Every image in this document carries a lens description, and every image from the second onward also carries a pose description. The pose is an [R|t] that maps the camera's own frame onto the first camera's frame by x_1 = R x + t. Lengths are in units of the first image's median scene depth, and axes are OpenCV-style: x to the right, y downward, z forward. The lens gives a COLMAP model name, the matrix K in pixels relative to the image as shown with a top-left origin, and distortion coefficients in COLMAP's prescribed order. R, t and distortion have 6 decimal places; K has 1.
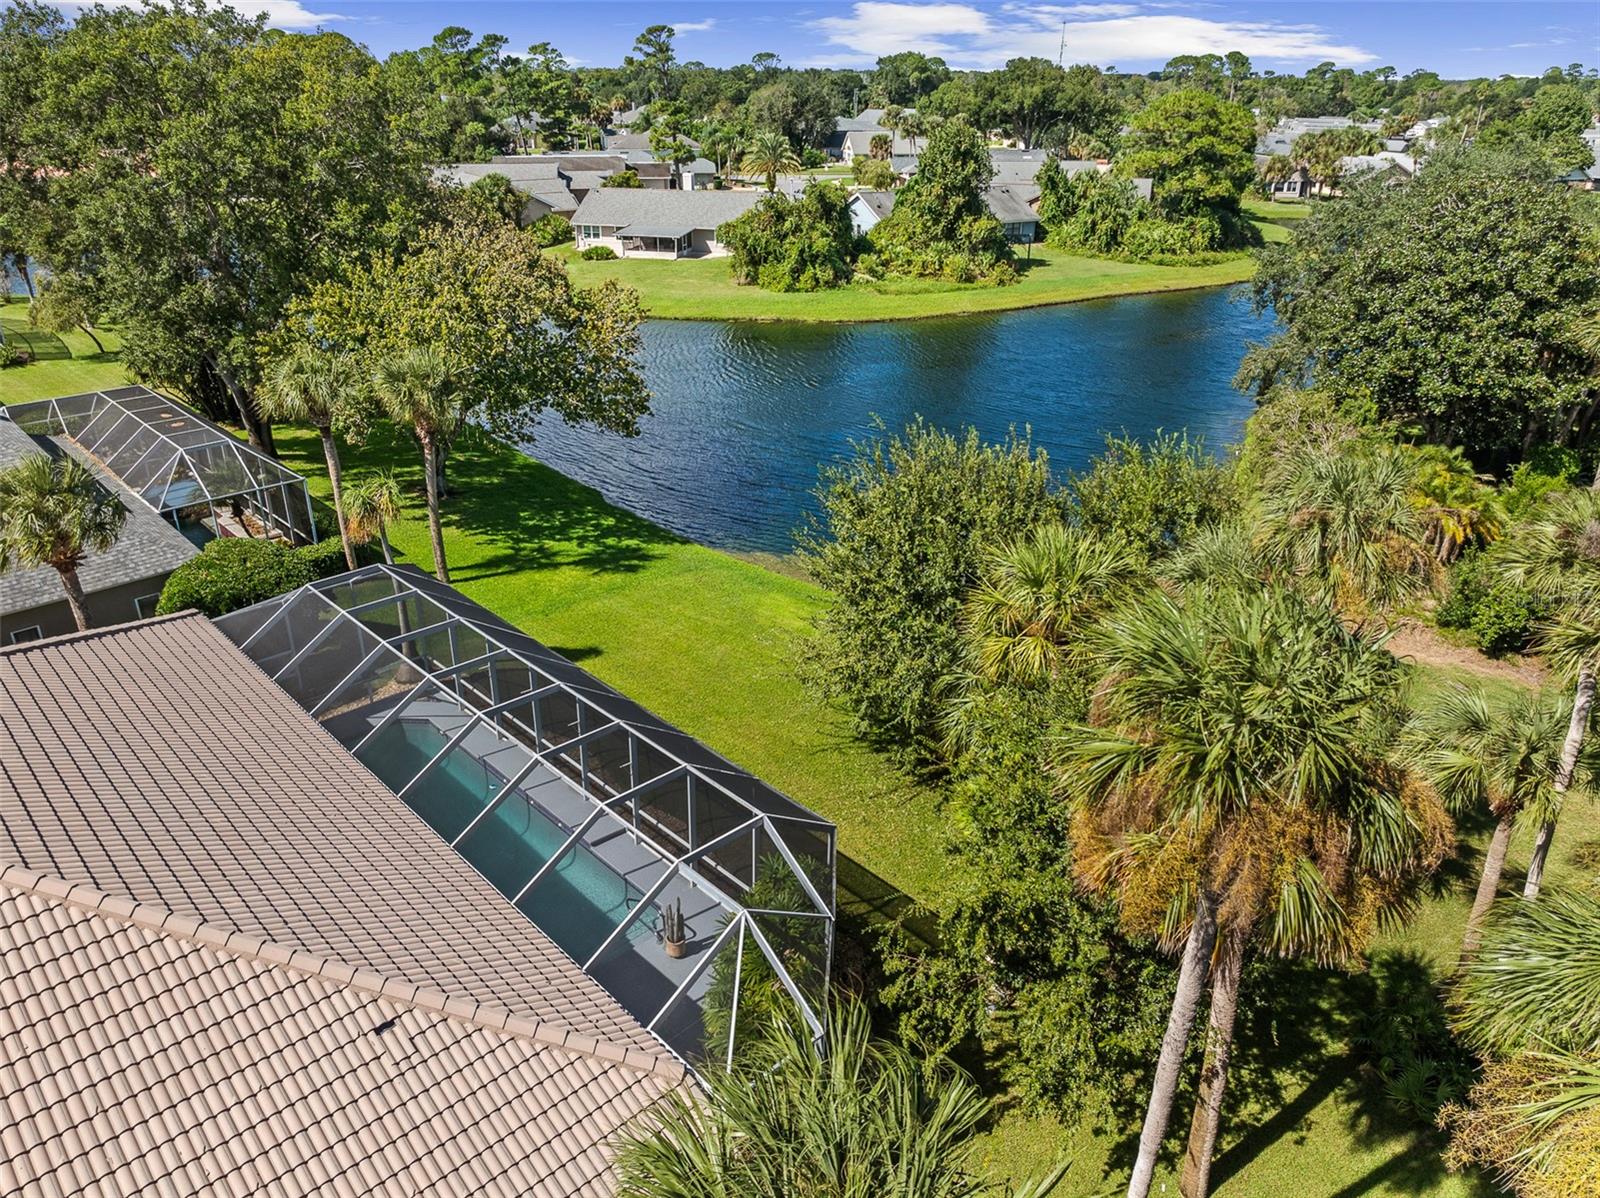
lens RADIAL K [[1148.7, 0, 800.0], [0, 1148.7, 599.0], [0, 0, 1]] dist [-0.029918, 0.002382]
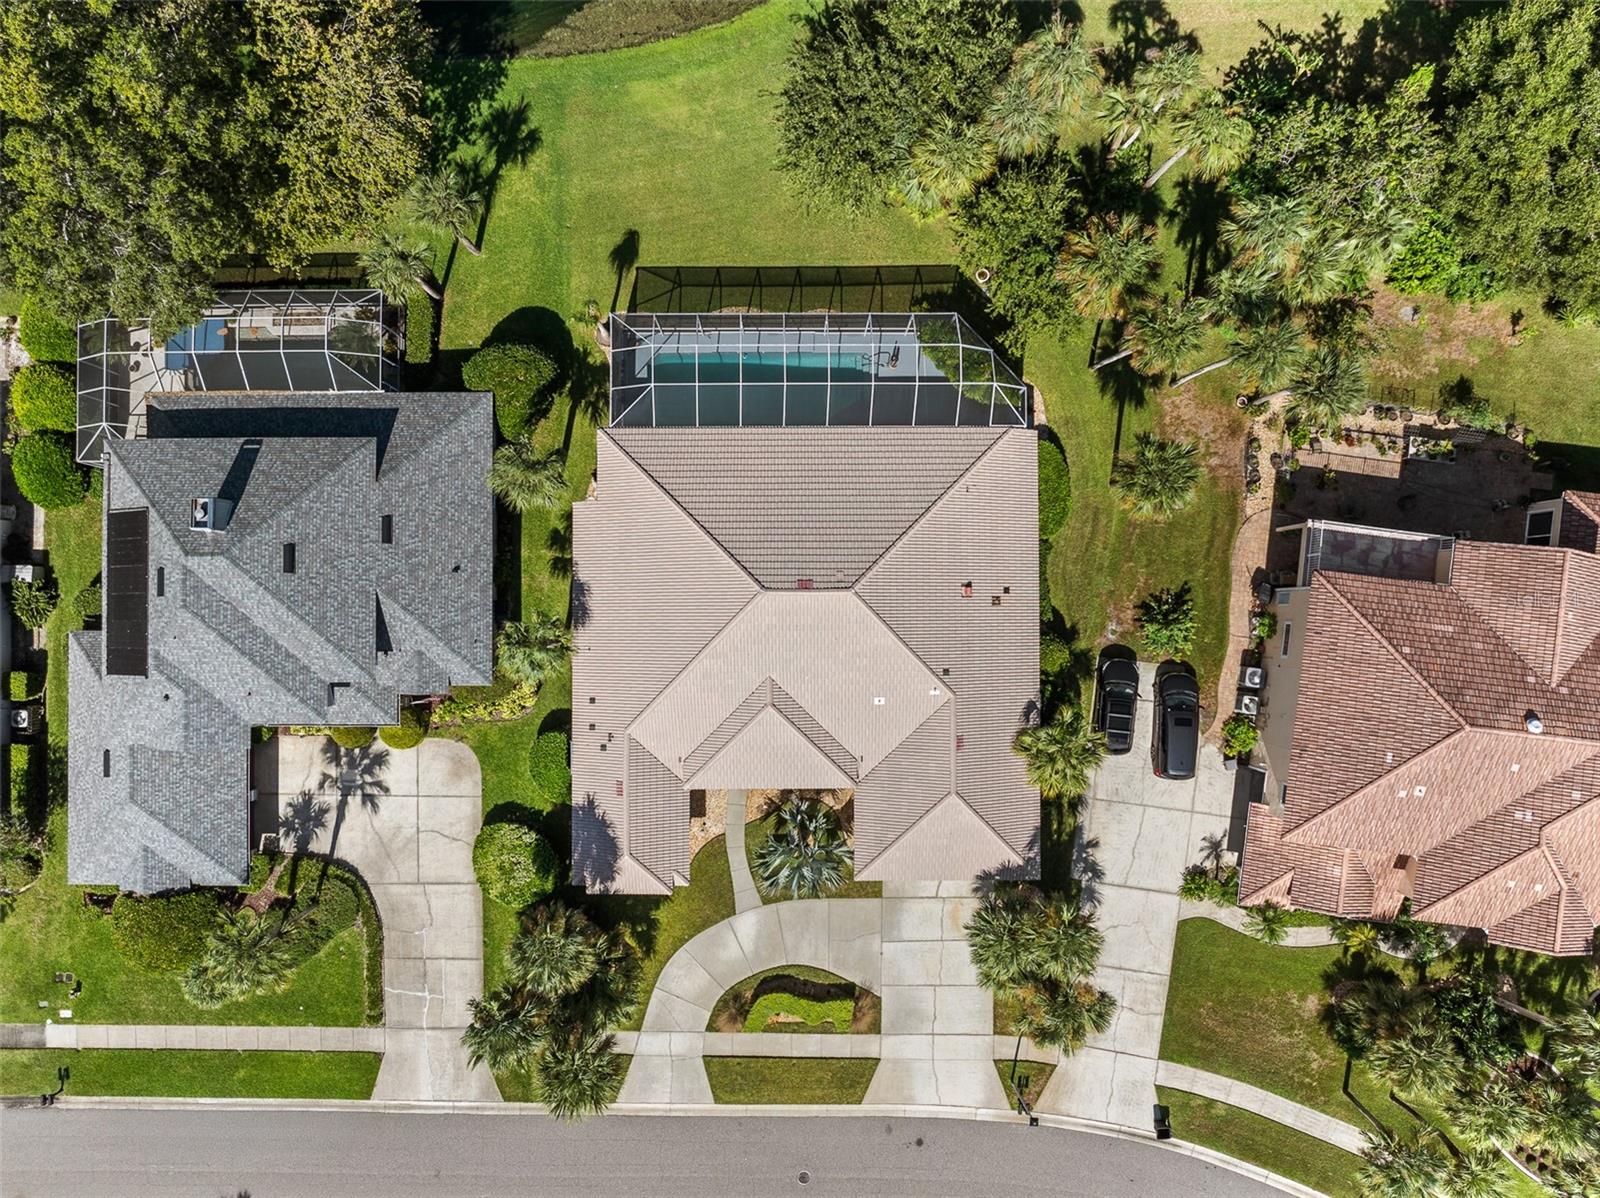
lens RADIAL K [[1148.7, 0, 800.0], [0, 1148.7, 599.0], [0, 0, 1]] dist [-0.029918, 0.002382]
pose [[0.689586, -0.724172, 0.006797, -0.335349], [0.304390, 0.298343, 0.904620, -1.000838], [-0.657128, -0.621745, 0.426164, -0.134176]]
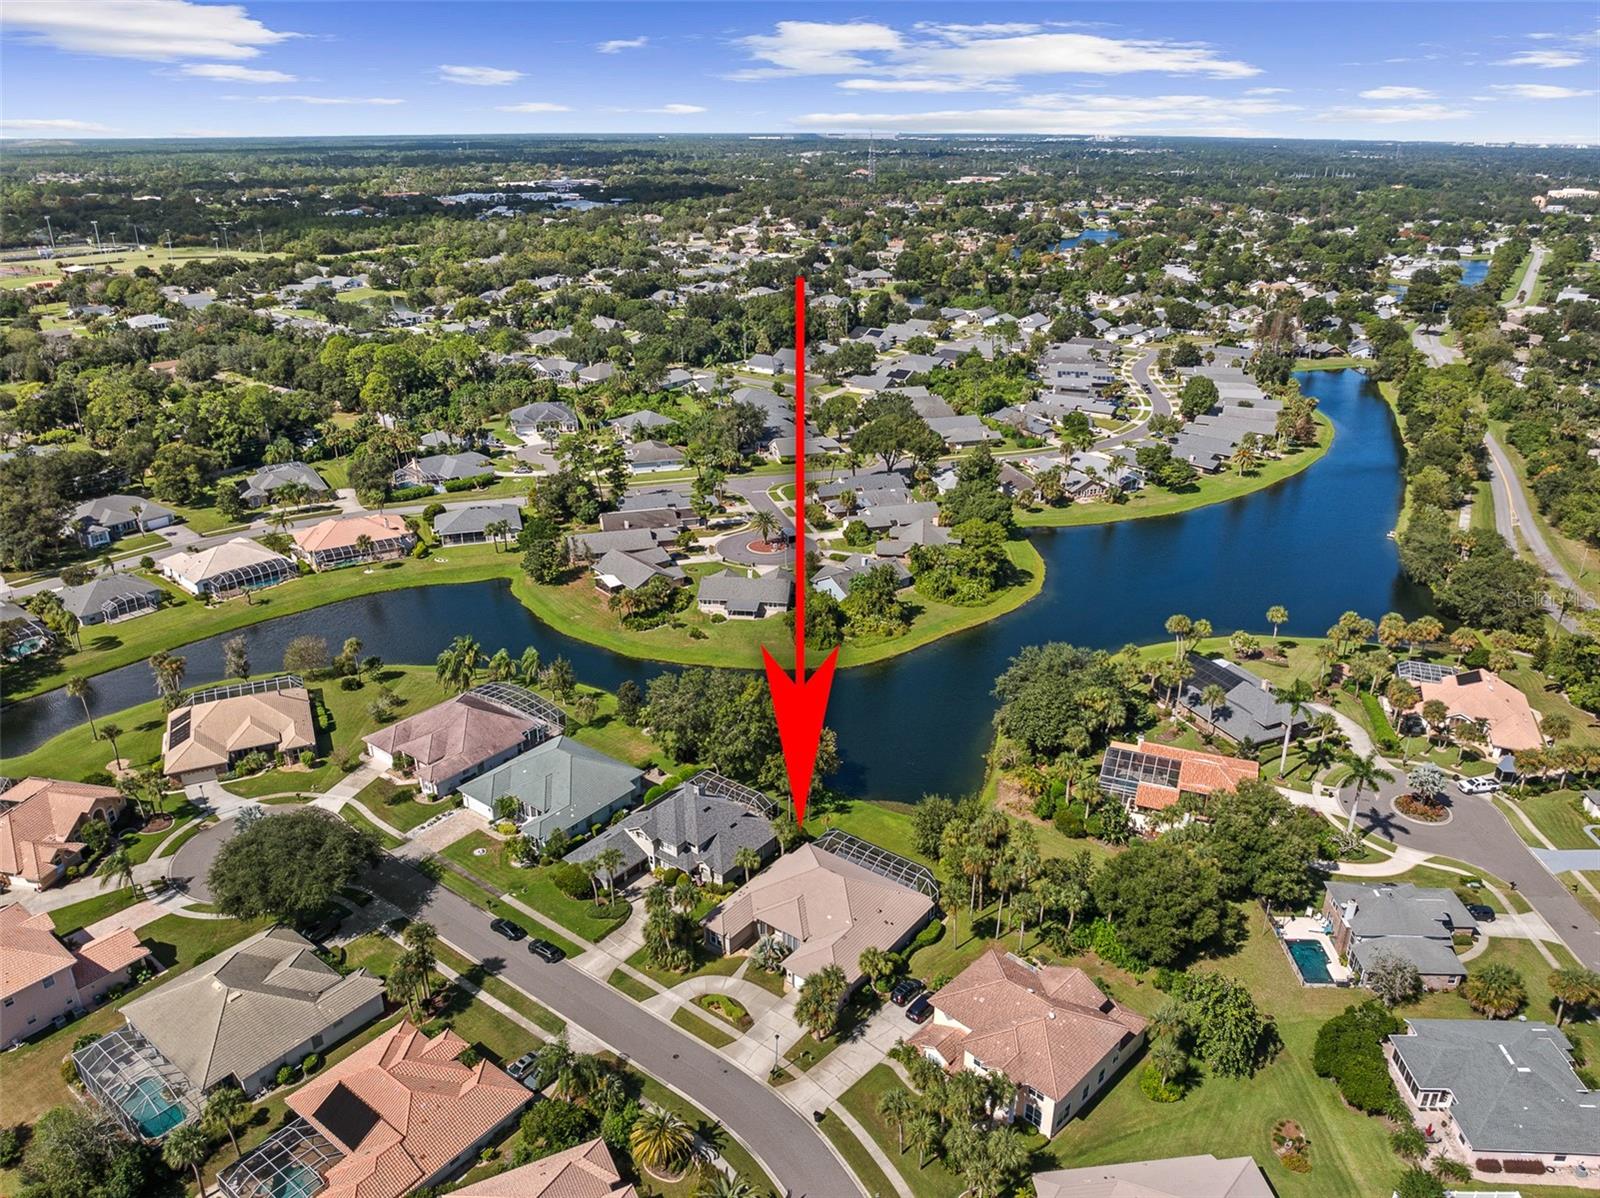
lens RADIAL K [[1148.7, 0, 800.0], [0, 1148.7, 599.0], [0, 0, 1]] dist [-0.029918, 0.002382]
pose [[0.988141, -0.060272, 0.141225, -0.846958], [0.065659, 0.997270, -0.033794, -0.653617], [-0.138802, 0.042666, 0.989401, -3.053308]]
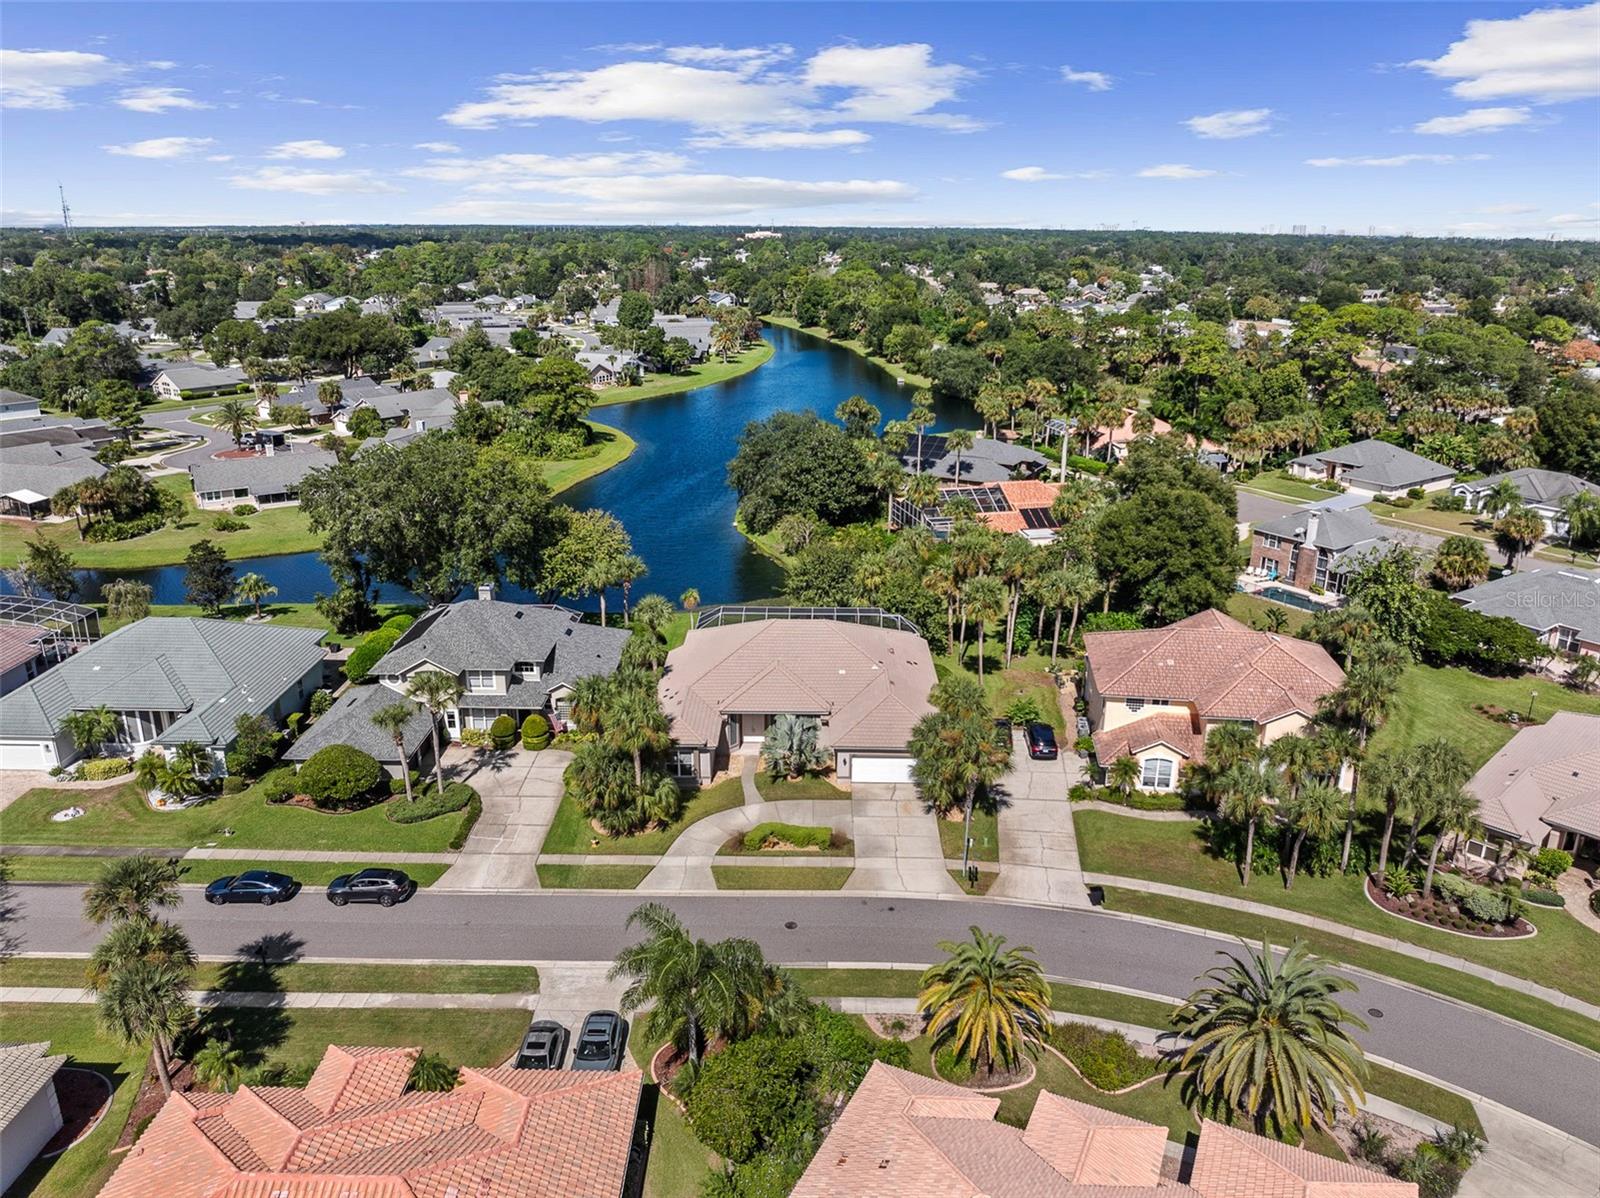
lens RADIAL K [[1148.7, 0, 800.0], [0, 1148.7, 599.0], [0, 0, 1]] dist [-0.029918, 0.002382]
pose [[0.698310, -0.220608, 0.680952, -1.758845], [0.295700, 0.955260, 0.006237, -0.000482], [-0.651862, 0.197002, 0.732302, -1.206390]]
